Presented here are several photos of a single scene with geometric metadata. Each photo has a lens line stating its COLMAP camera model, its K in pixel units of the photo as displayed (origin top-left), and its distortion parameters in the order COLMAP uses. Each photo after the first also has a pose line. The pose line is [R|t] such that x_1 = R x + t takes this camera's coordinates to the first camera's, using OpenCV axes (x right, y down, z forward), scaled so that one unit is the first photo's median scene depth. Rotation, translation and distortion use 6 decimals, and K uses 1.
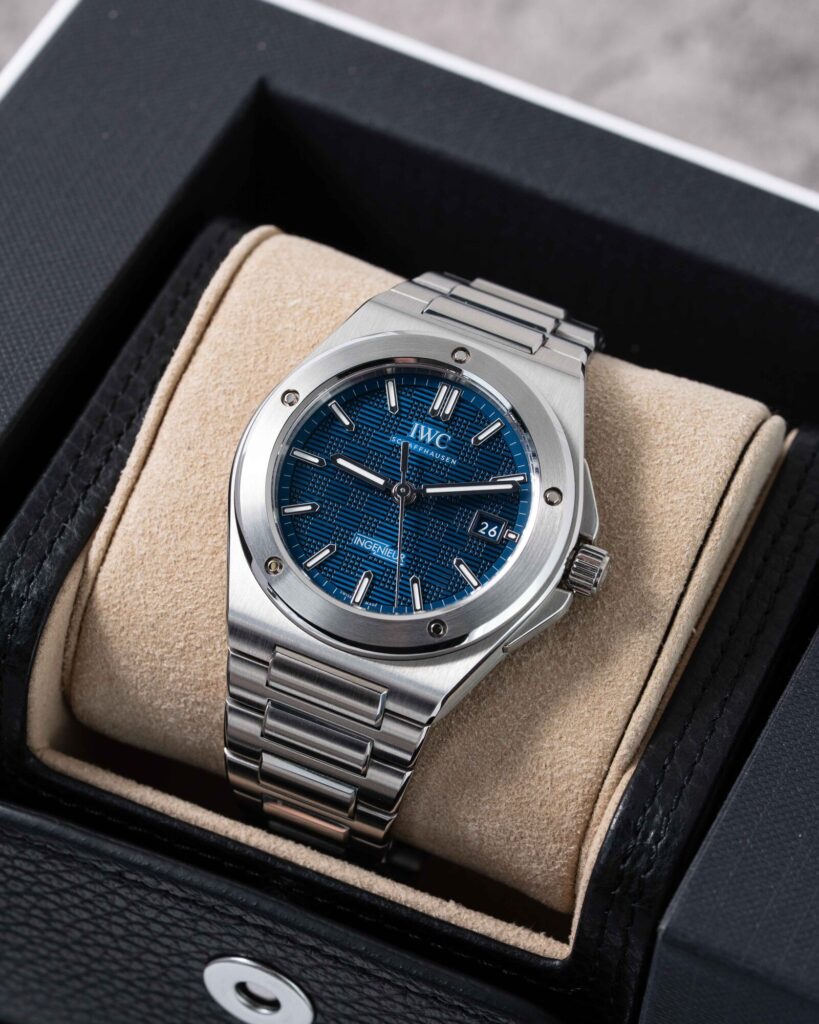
lens RADIAL K [[4144.4, 0, 409.5], [0, 4144.4, 512.0], [0, 0, 1]] dist [-0.135138, 3.331024]
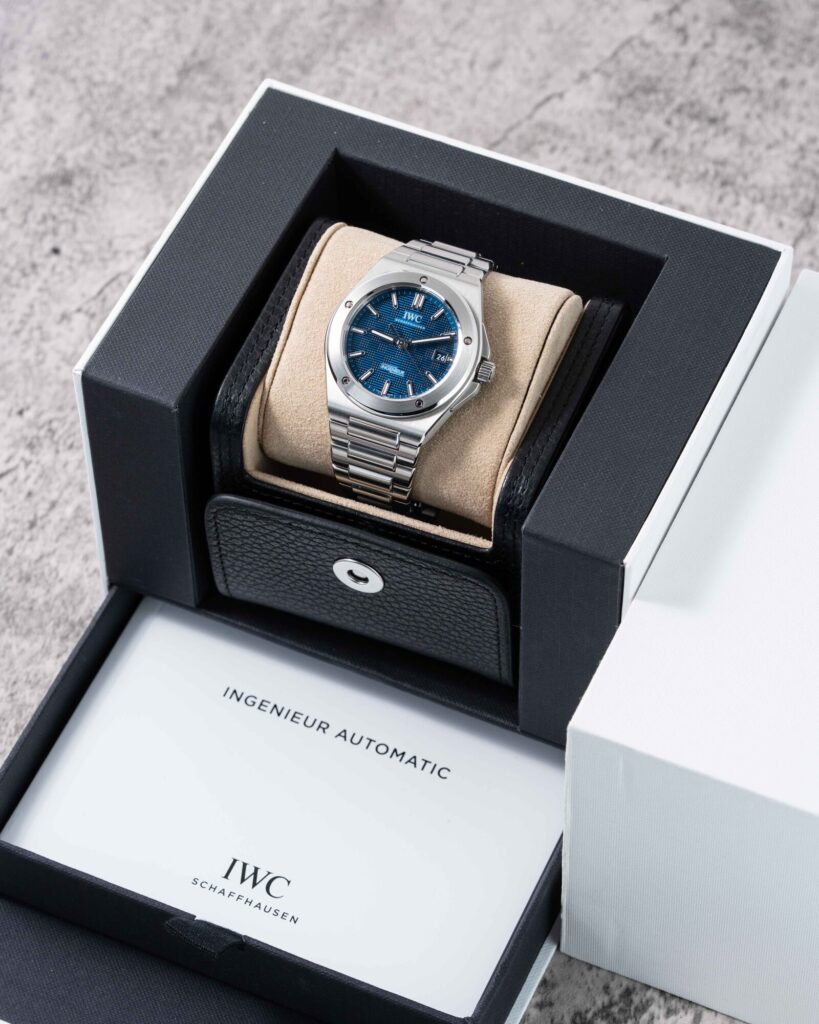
lens RADIAL K [[3468.6, 0, 409.5], [0, 3468.6, 512.0], [0, 0, 1]] dist [0.013202, 0.209542]
pose [[0.995067, -0.067016, -0.073143, 0.130862], [0.071175, 0.995901, 0.055818, -0.018023], [0.069103, -0.060749, 0.995758, -0.849049]]
